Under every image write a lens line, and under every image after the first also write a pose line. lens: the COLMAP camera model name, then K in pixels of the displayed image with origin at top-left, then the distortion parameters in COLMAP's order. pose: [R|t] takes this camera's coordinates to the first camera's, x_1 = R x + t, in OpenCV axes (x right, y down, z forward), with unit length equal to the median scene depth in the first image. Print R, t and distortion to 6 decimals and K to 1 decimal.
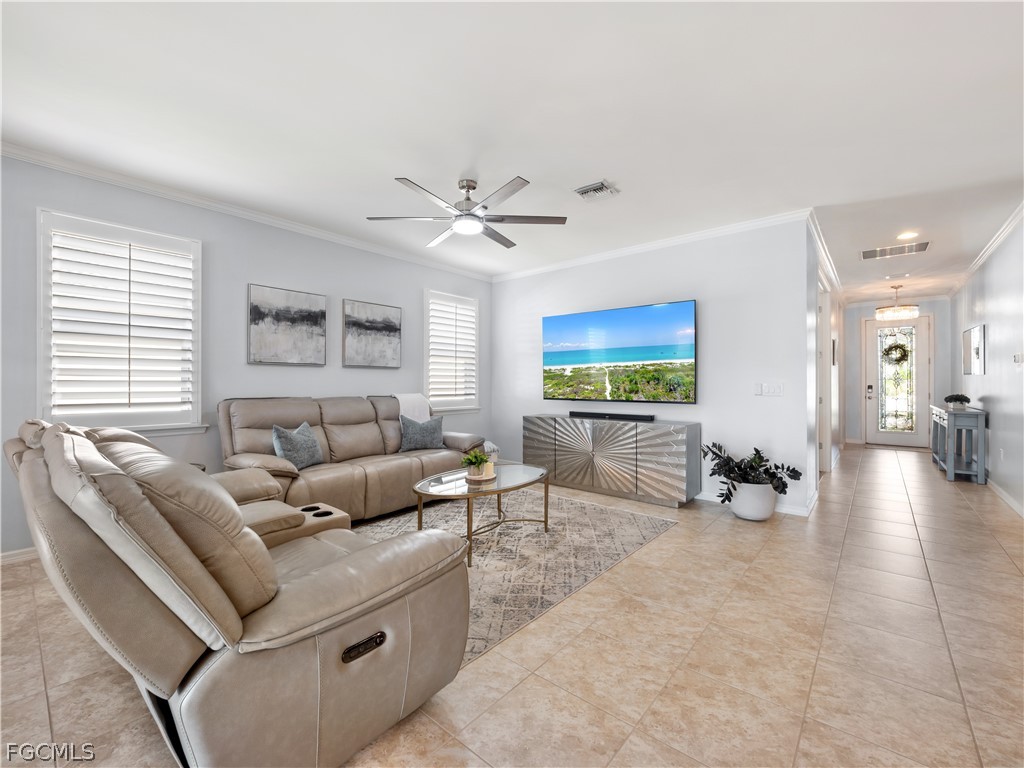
lens RADIAL K [[428.4, 0, 506.5], [0, 428.4, 384.1], [0, 0, 1]] dist [0.002583, -0.000114]
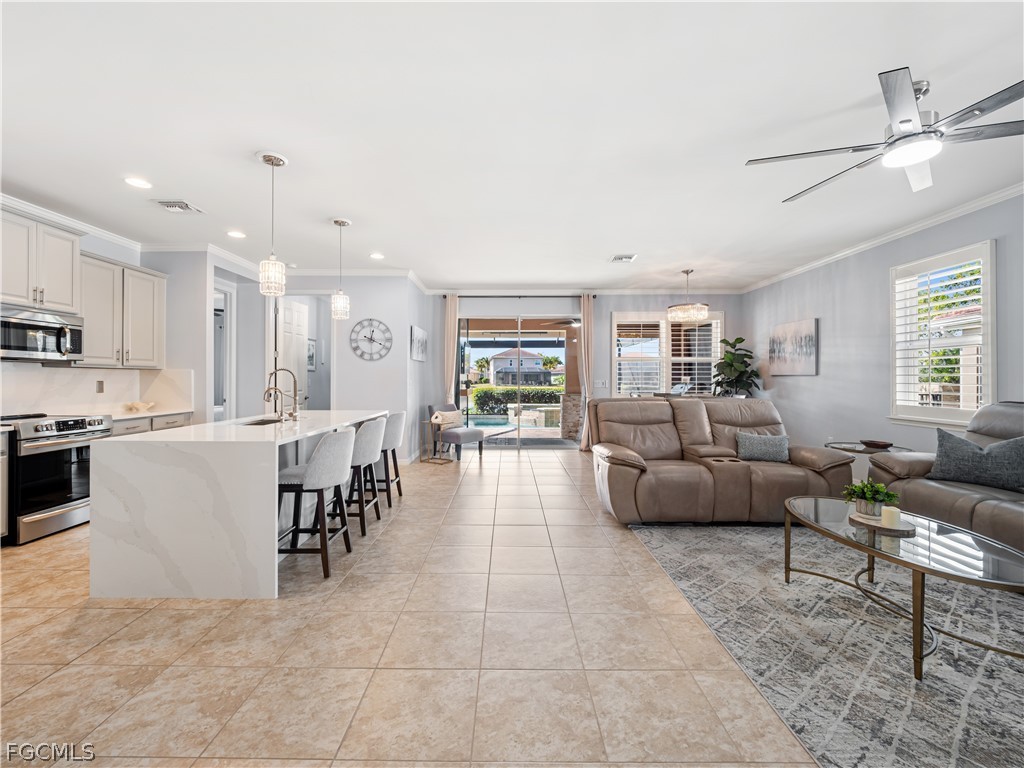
lens RADIAL K [[430.8, 0, 506.2], [0, 430.8, 377.8], [0, 0, 1]] dist [-0.003555, -0.000715]
pose [[-0.763244, -0.003636, -0.646101, 0.616139], [-0.004658, 0.999989, -0.000125, -0.010907], [0.646094, 0.002914, -0.763252, 0.820463]]
